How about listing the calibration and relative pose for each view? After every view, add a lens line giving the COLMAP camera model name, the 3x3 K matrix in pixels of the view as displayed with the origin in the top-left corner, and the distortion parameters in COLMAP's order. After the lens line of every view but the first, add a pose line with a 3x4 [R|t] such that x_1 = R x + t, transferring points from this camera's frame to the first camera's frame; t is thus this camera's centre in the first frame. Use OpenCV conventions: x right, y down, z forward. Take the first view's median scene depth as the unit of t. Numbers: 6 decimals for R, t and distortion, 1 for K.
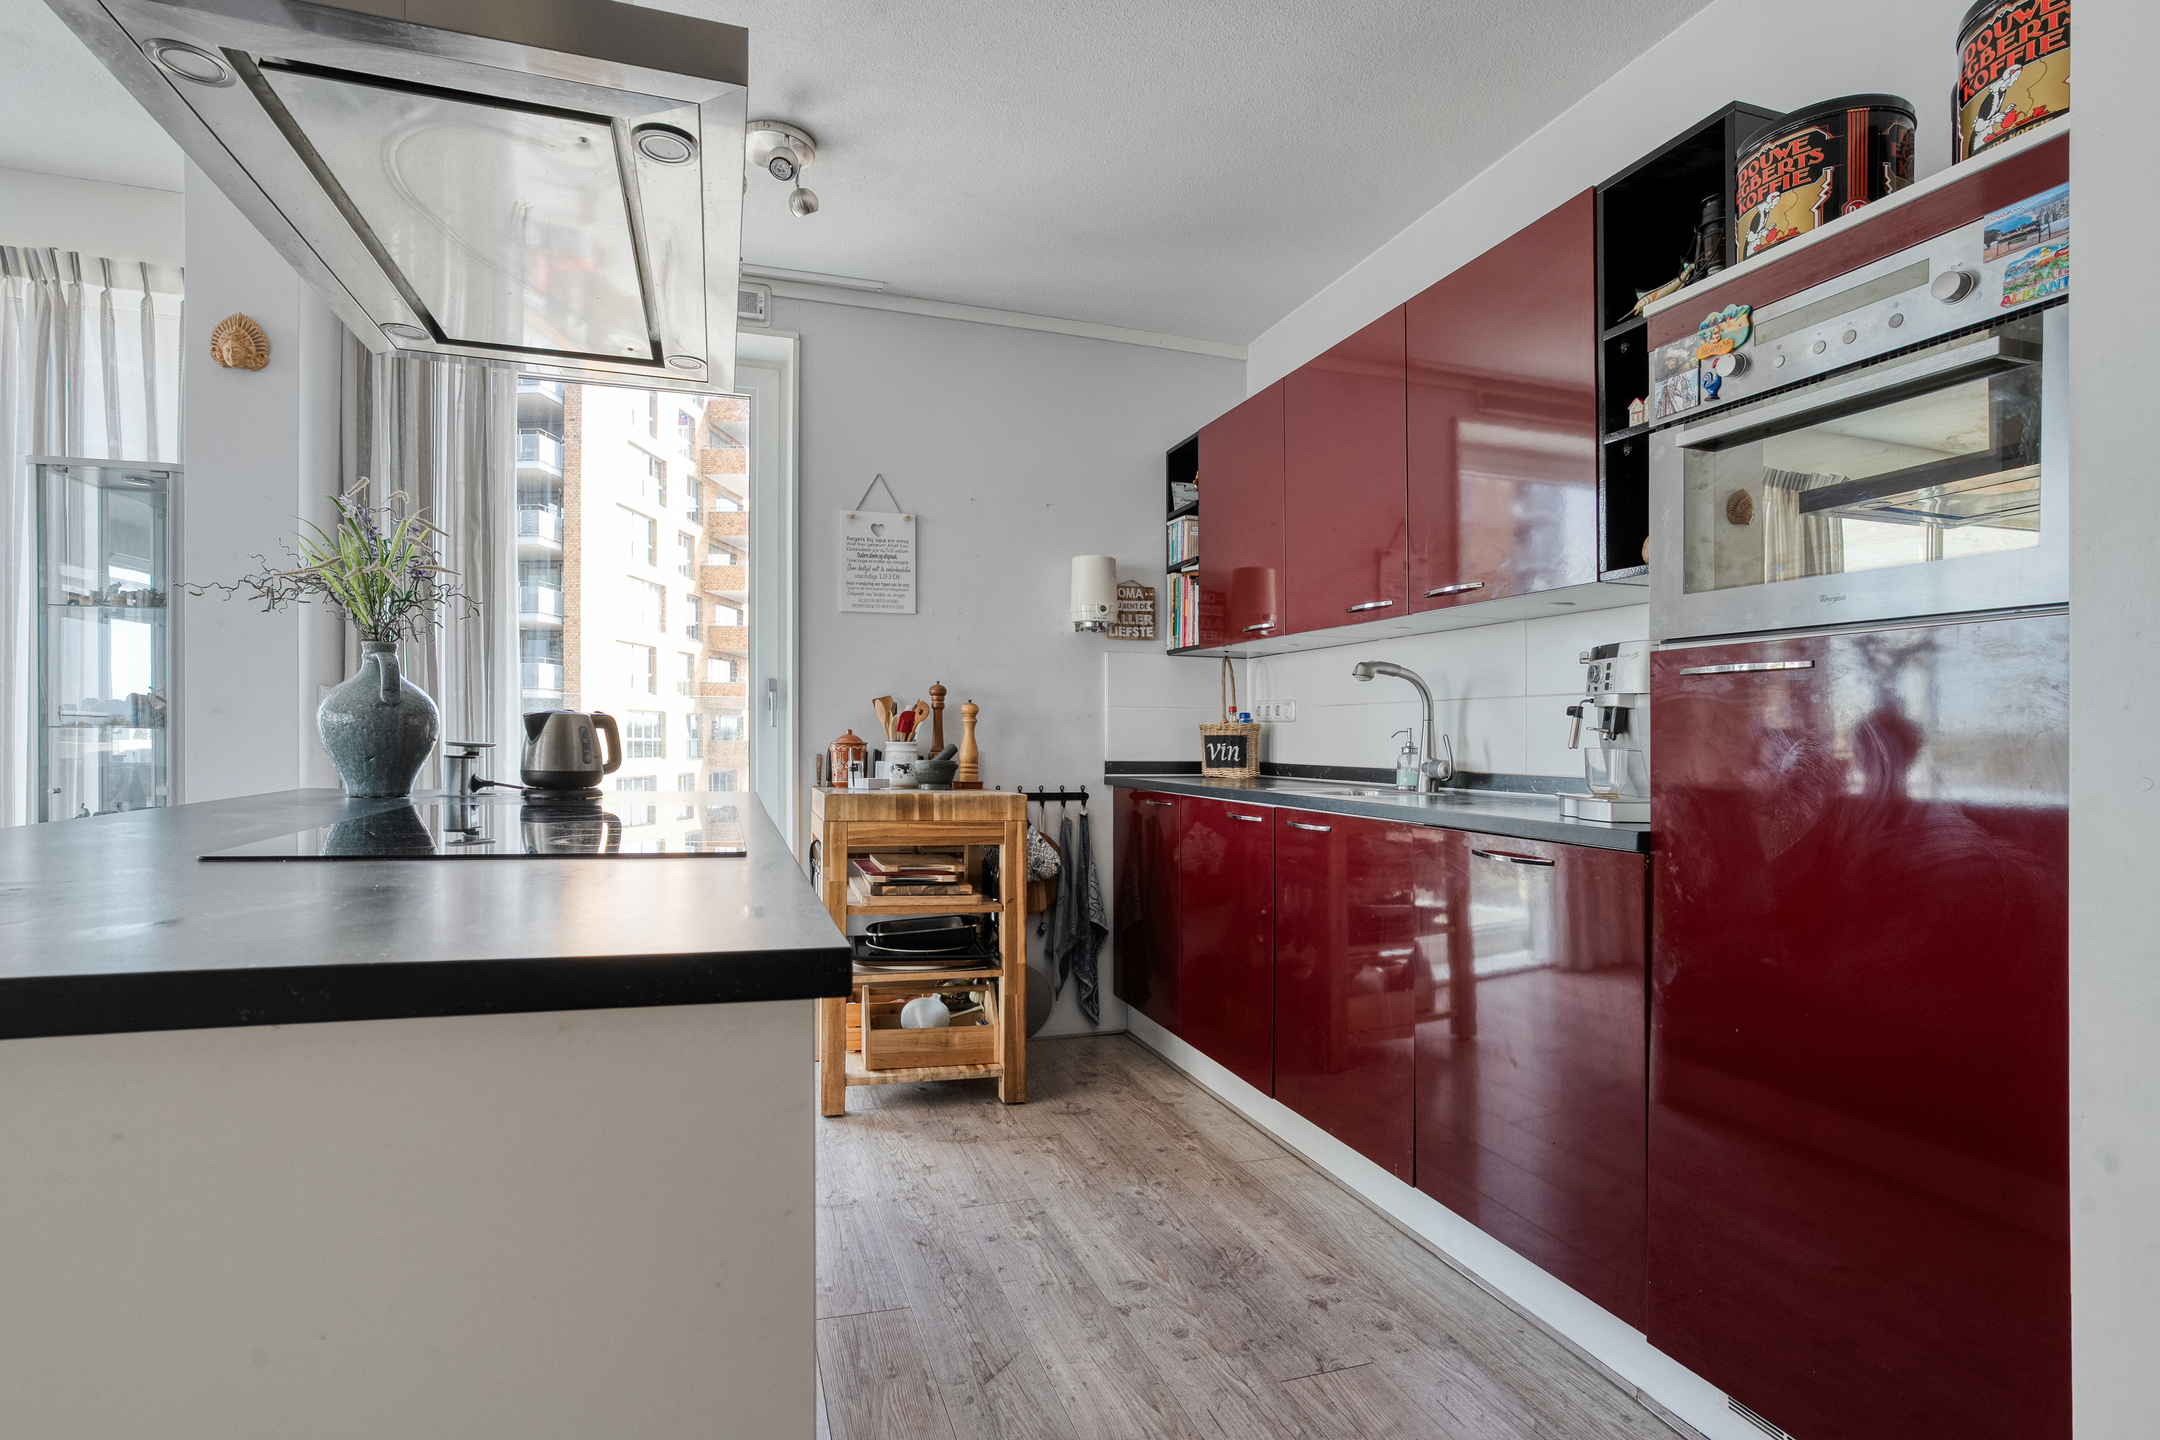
lens RADIAL K [[1056.1, 0, 1071.6], [0, 1056.1, 733.4], [0, 0, 1]] dist [-0.052271, 0.000251]
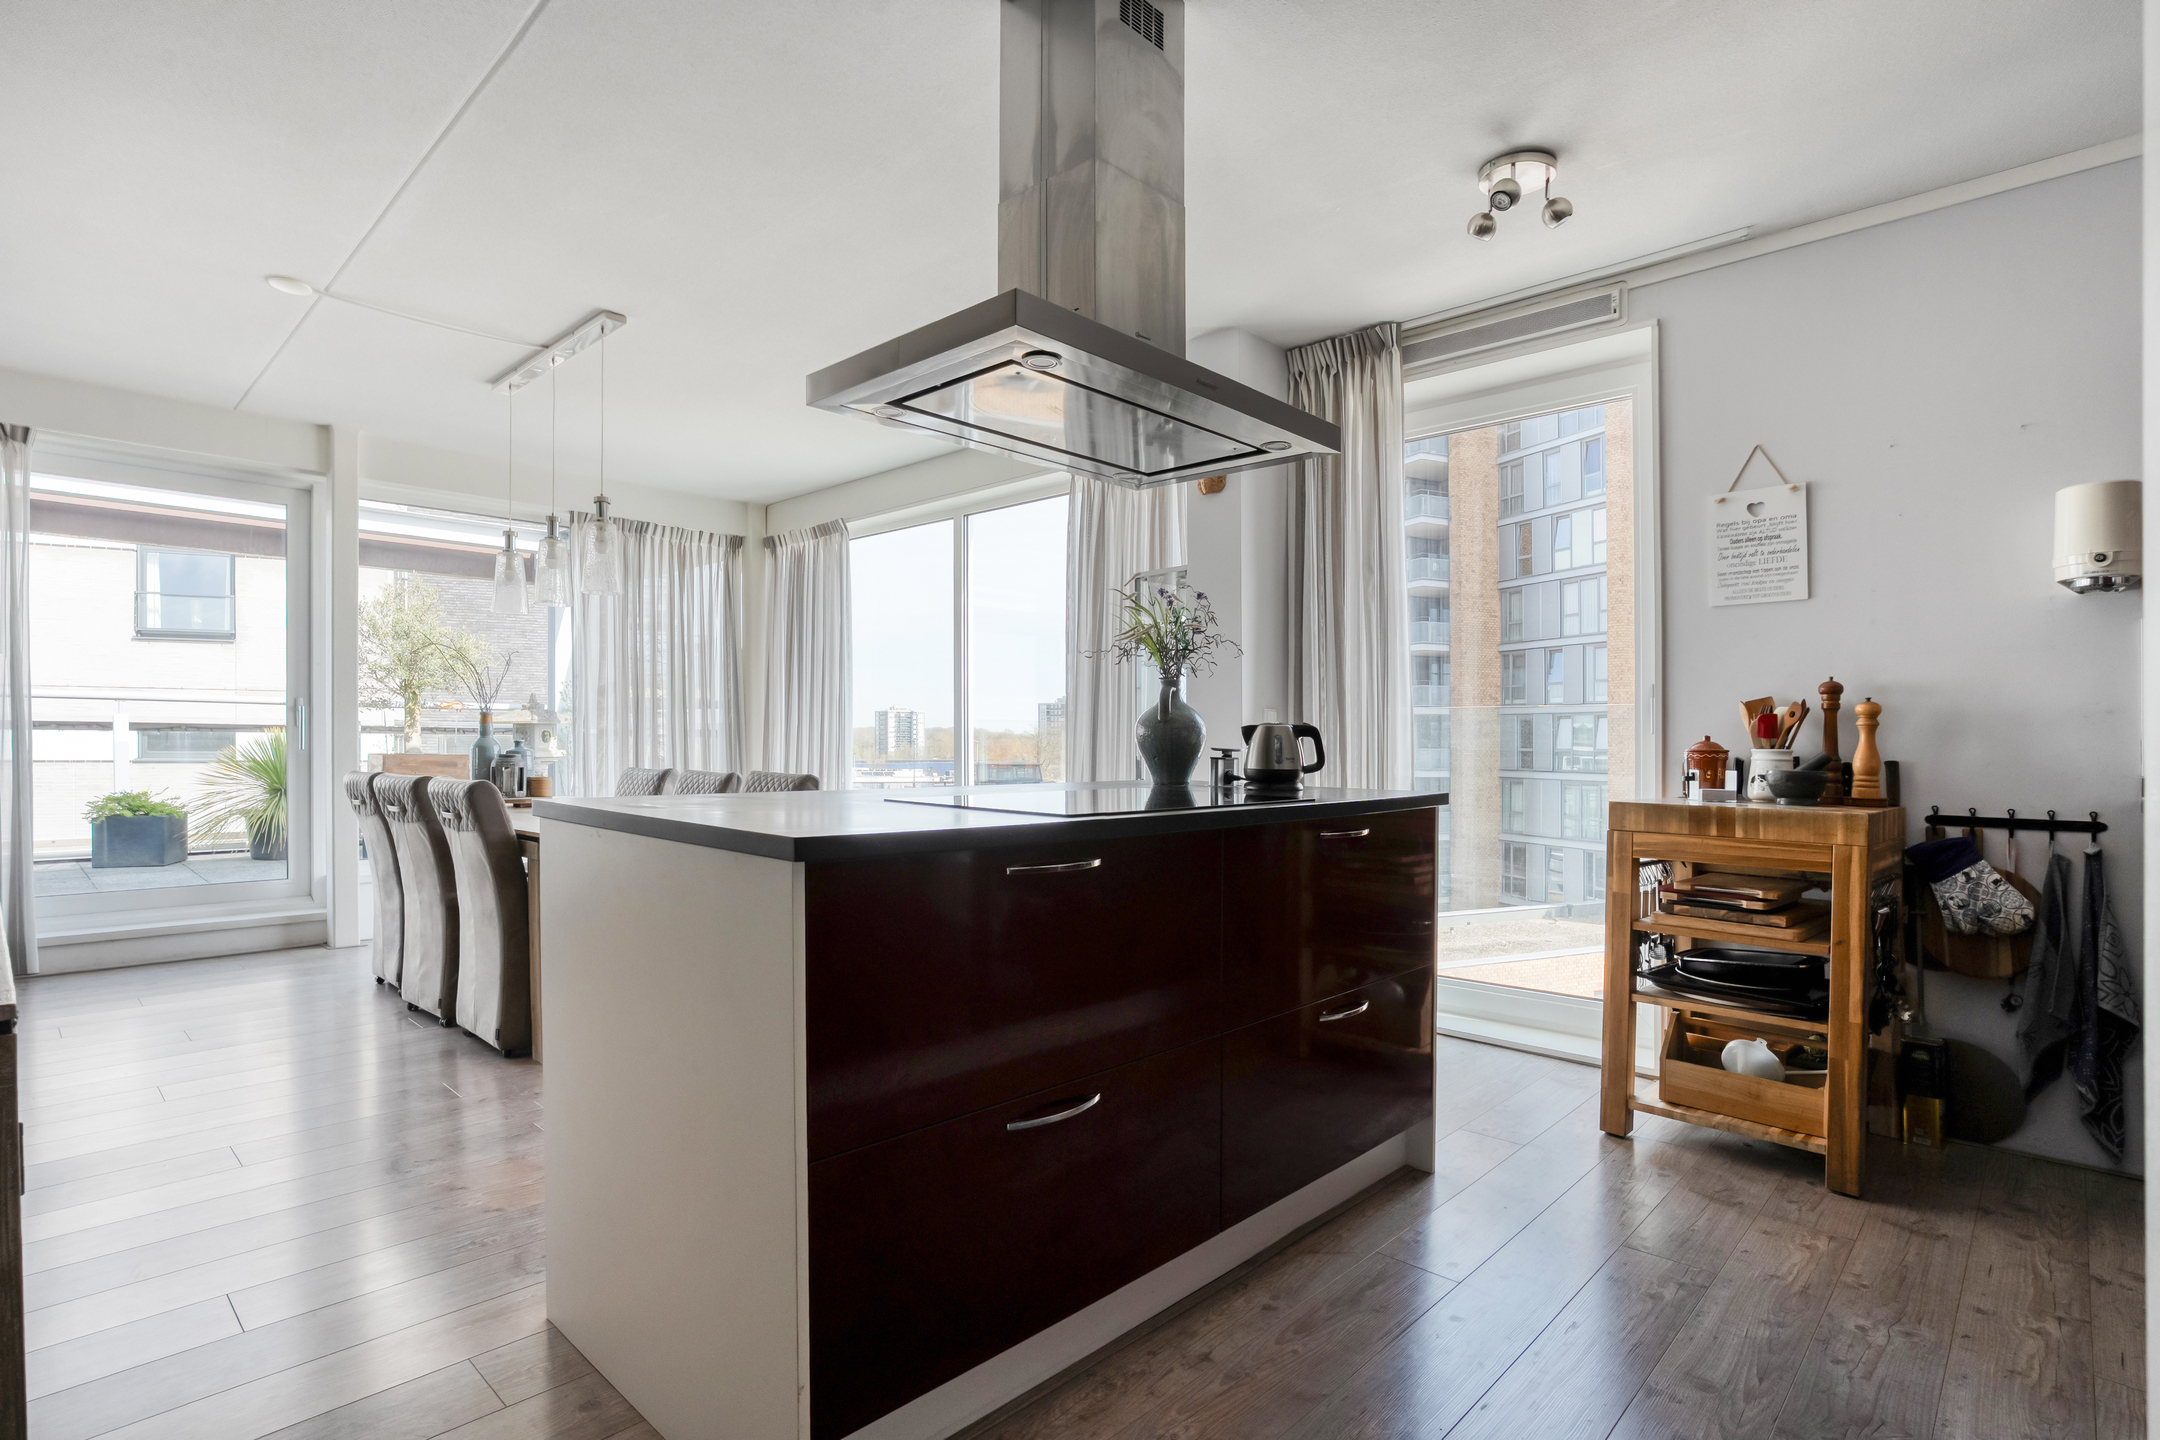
lens RADIAL K [[1056.4, 0, 1080.4], [0, 1056.4, 748.5], [0, 0, 1]] dist [-0.027804, 0.016516]
pose [[0.485958, -0.002998, -0.873977, 0.367792], [0.004225, 0.999990, -0.001081, 0.006694], [0.873972, -0.003167, 0.485966, 0.094605]]
